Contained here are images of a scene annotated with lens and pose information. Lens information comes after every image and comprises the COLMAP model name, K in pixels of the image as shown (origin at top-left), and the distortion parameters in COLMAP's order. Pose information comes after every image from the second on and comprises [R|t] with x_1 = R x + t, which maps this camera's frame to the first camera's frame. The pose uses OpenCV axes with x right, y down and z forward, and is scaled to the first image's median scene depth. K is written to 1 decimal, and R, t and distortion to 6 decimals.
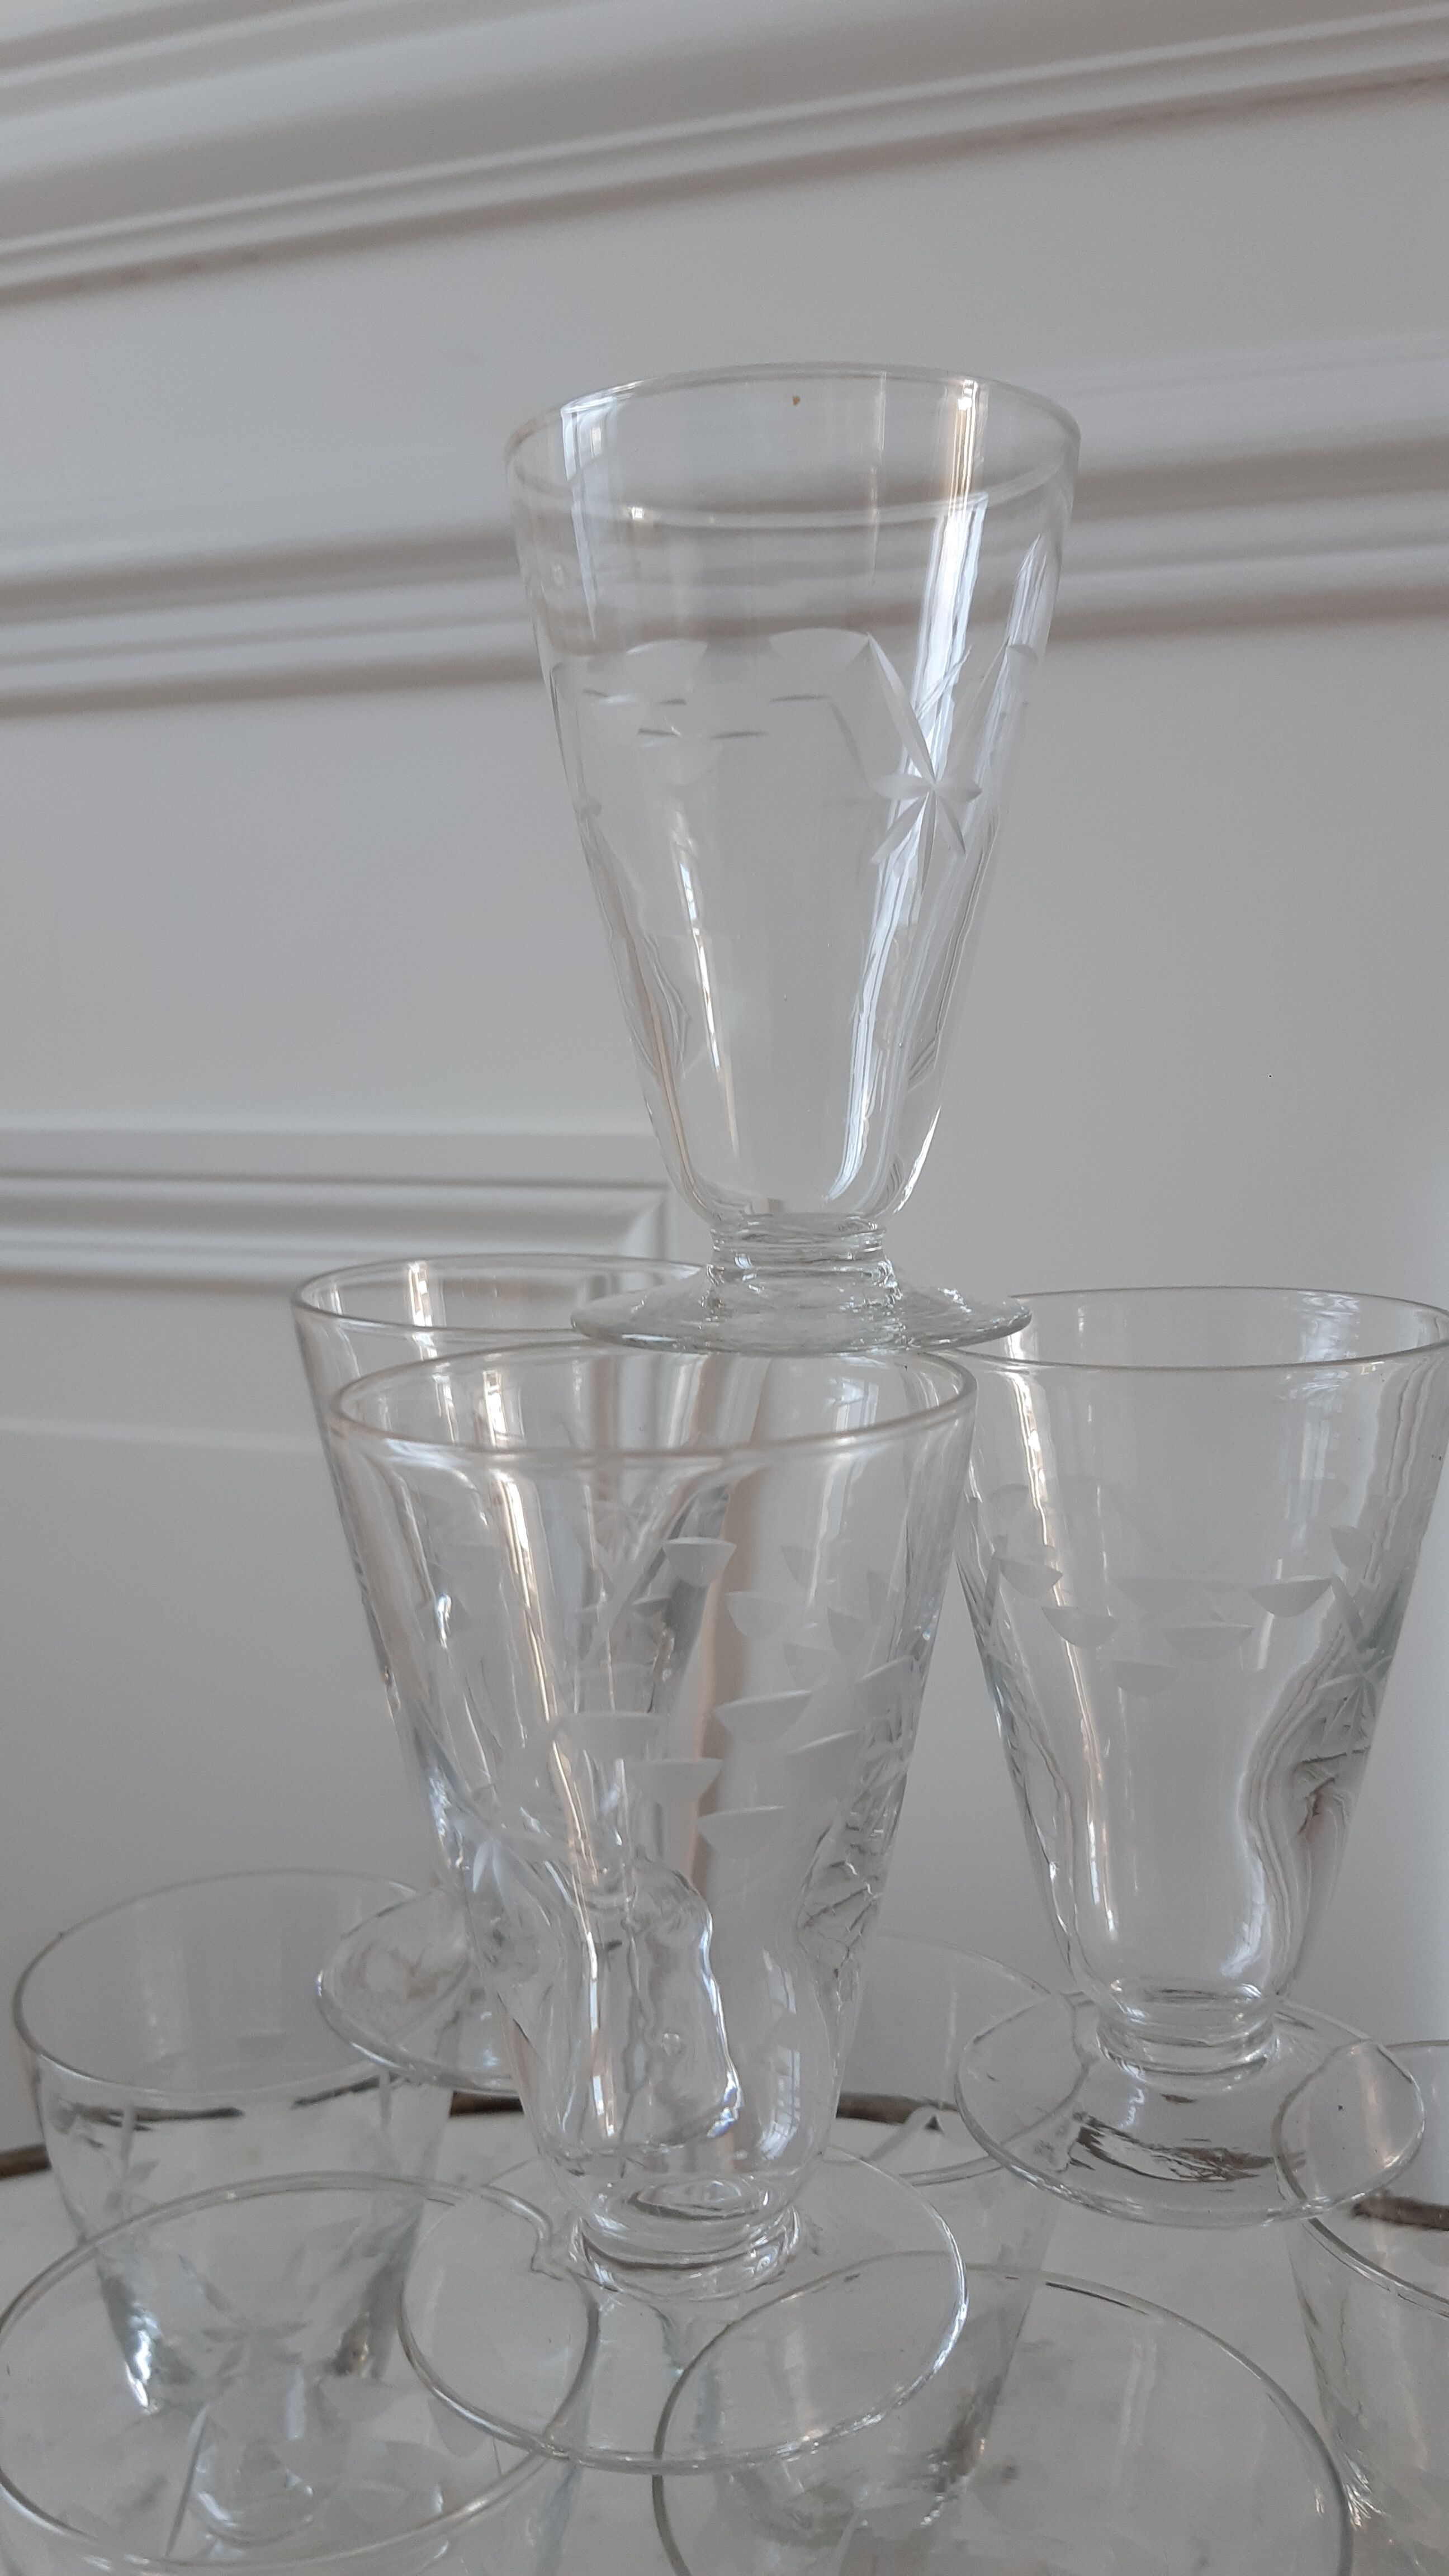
lens RADIAL K [[2093.3, 0, 724.5], [0, 2093.3, 1288.0], [0, 0, 1]] dist [0.037559, -0.005282]
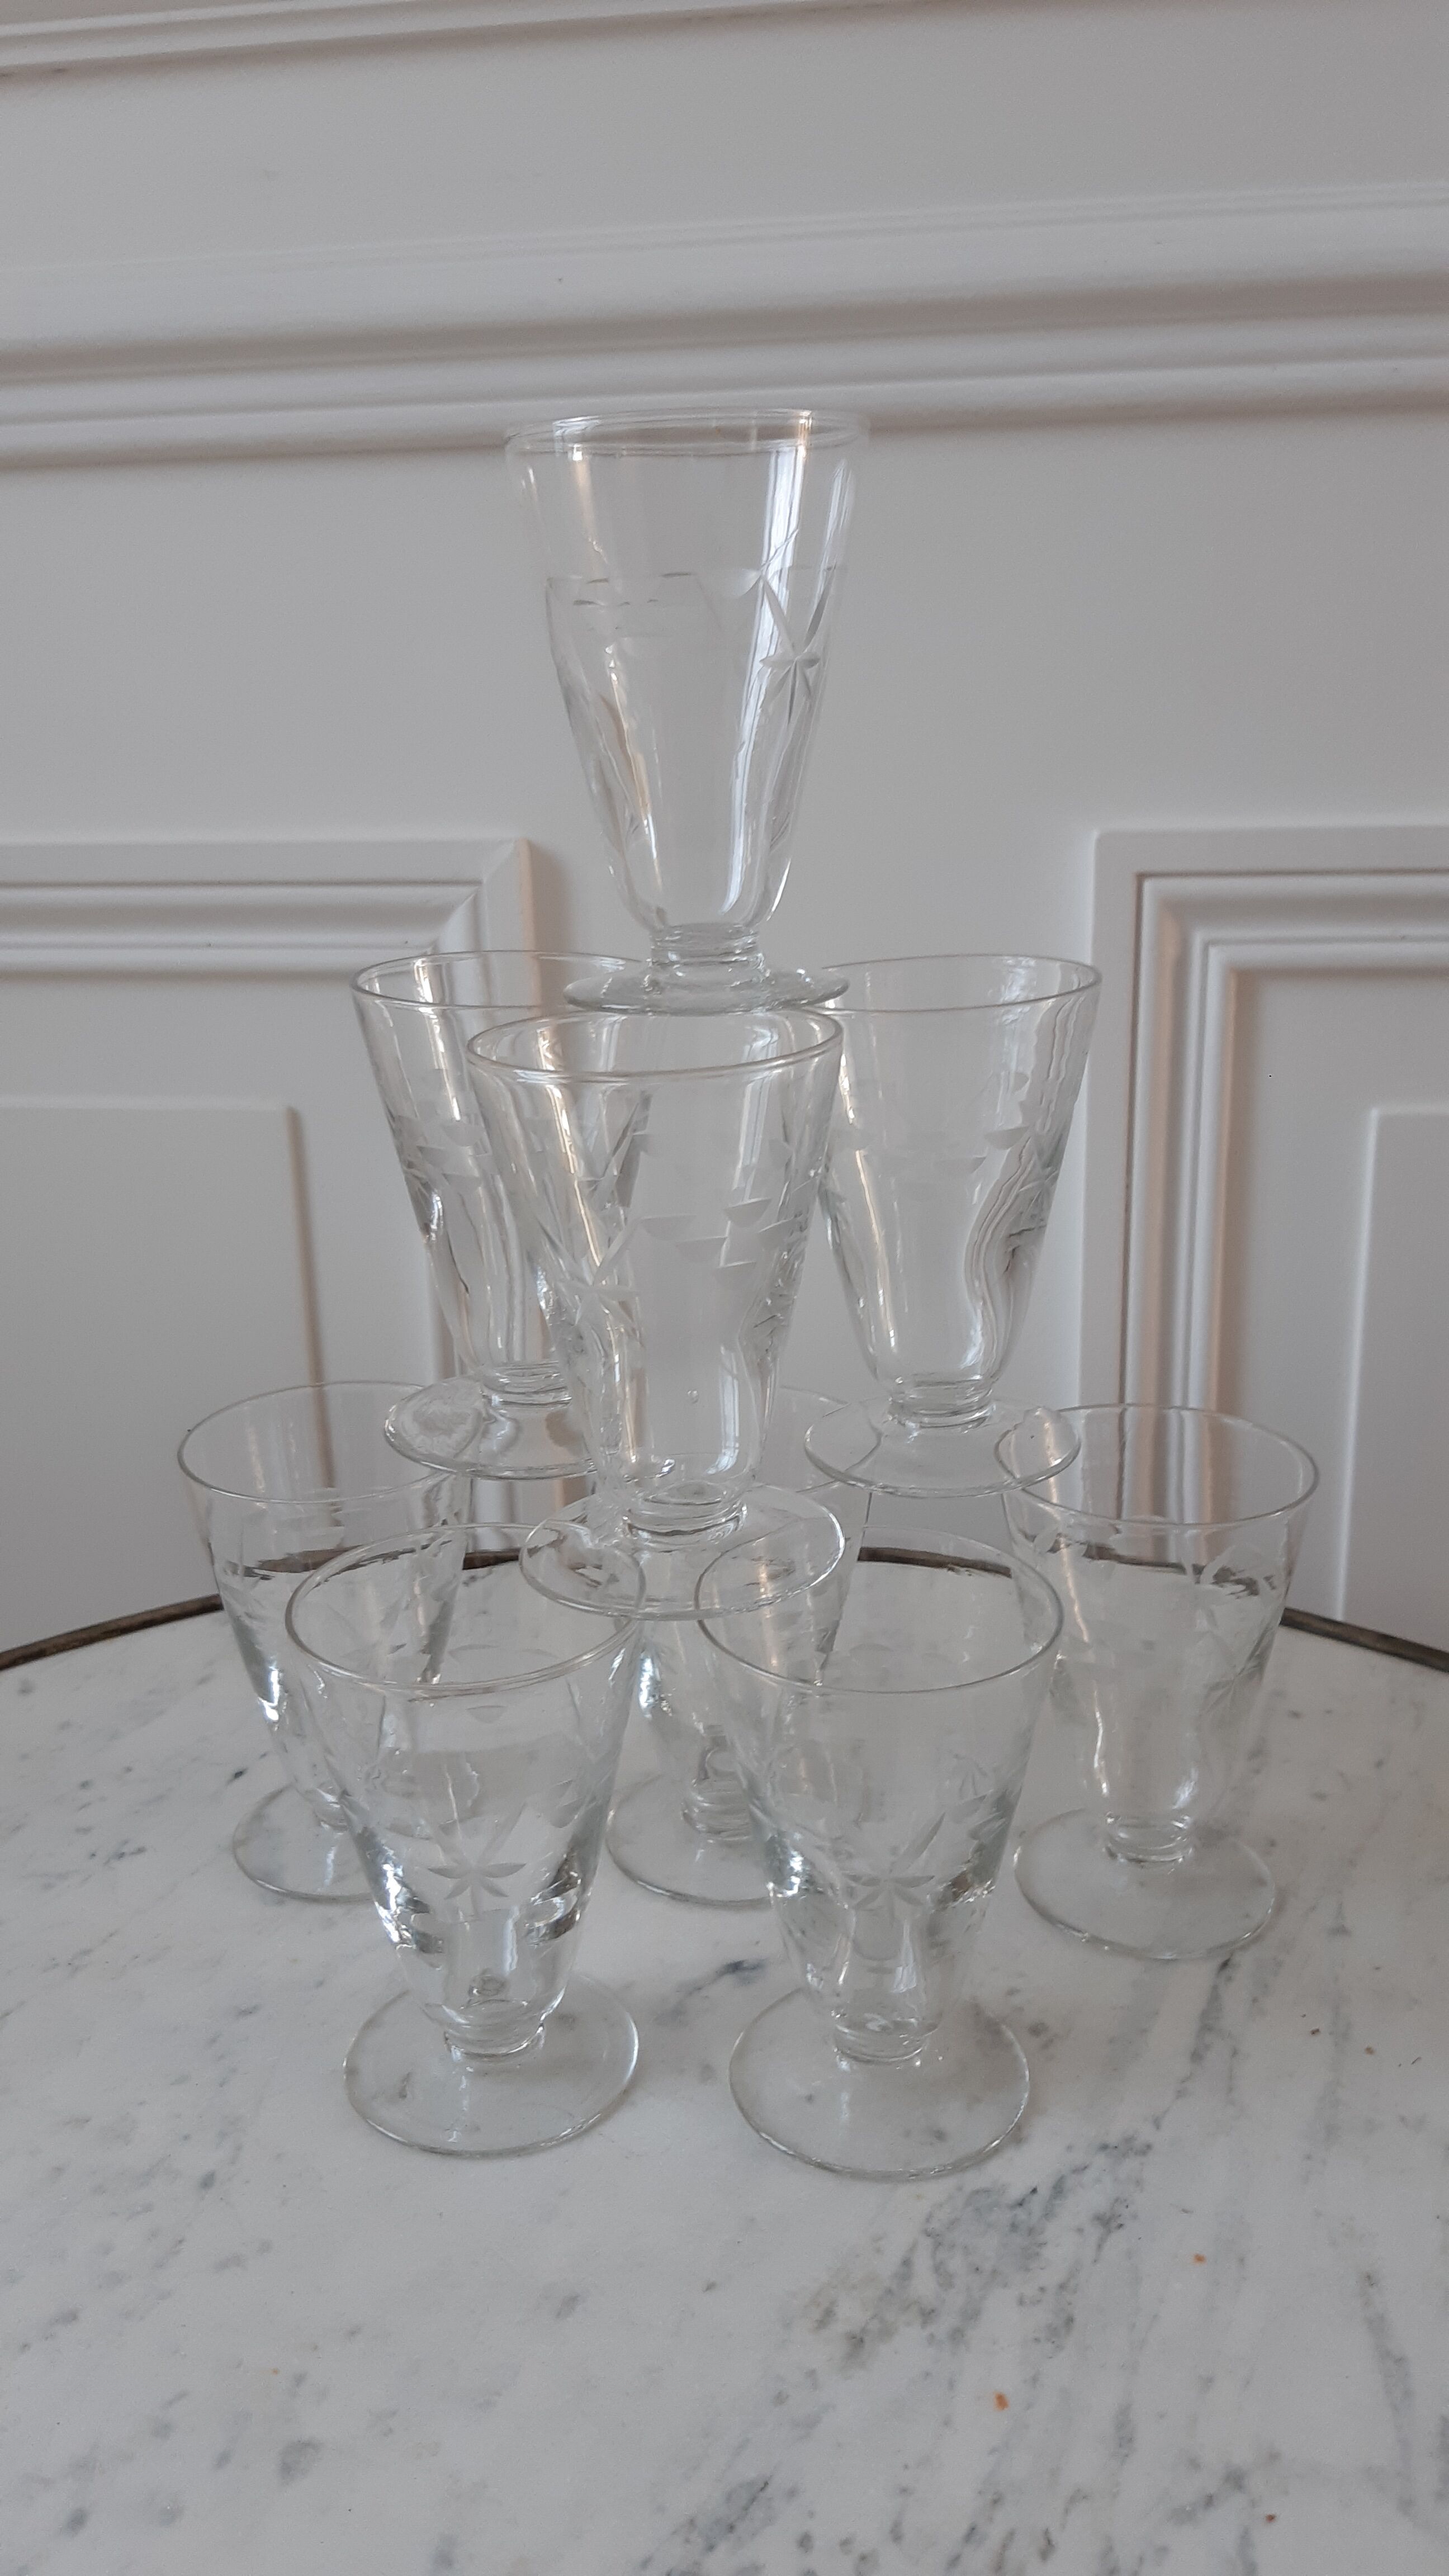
lens RADIAL K [[2181.4, 0, 724.5], [0, 2181.4, 1288.0], [0, 0, 1]] dist [0.578822, -0.000390]
pose [[0.985462, -0.061141, 0.158513, -0.233508], [0.035245, 0.986275, 0.161307, -0.033306], [-0.166200, -0.153375, 0.974091, -0.704459]]
